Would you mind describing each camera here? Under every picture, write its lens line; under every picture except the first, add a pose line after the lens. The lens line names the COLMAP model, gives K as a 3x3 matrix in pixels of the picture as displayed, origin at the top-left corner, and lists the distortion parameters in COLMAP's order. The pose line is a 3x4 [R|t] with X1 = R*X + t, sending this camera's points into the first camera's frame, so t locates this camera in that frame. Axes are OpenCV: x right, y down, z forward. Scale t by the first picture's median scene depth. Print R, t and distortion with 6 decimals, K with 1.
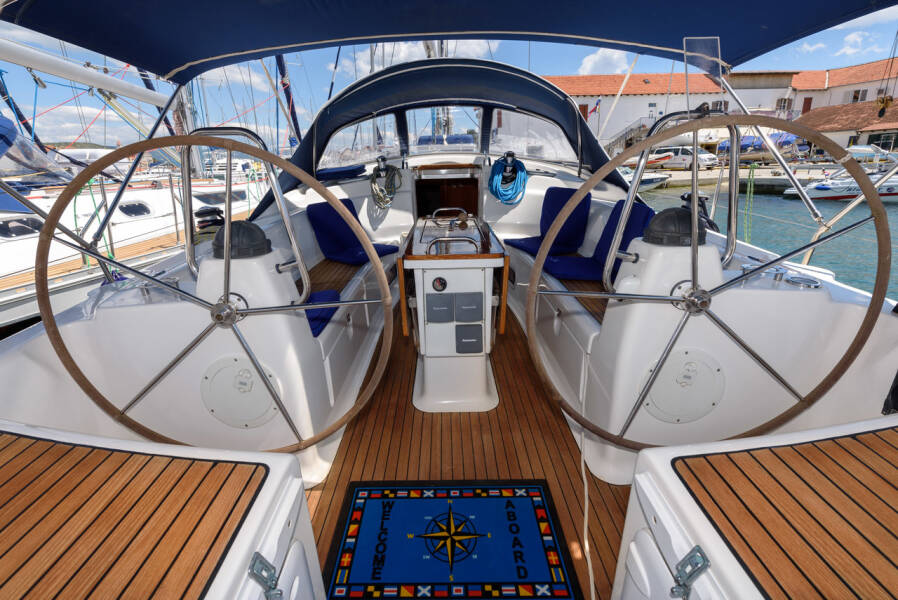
lens RADIAL K [[375.2, 0, 452.2], [0, 375.2, 277.1], [0, 0, 1]] dist [0.011577, -0.000031]
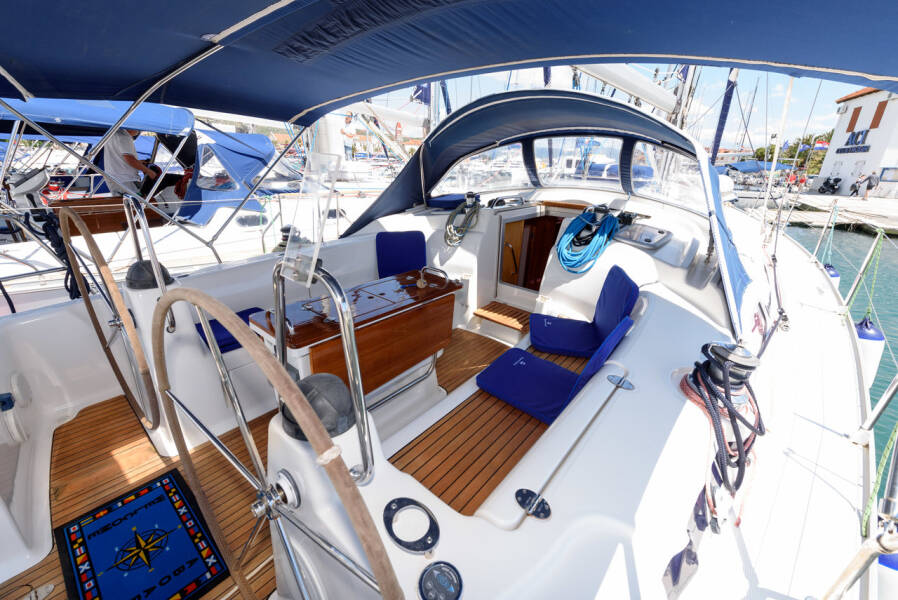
lens RADIAL K [[375.2, 0, 452.2], [0, 375.2, 277.1], [0, 0, 1]] dist [0.011577, -0.000031]
pose [[0.781180, 0.237415, -0.577401, 0.353771], [-0.243813, 0.967440, 0.067931, -0.157395], [0.574729, 0.087711, 0.813630, 0.212096]]
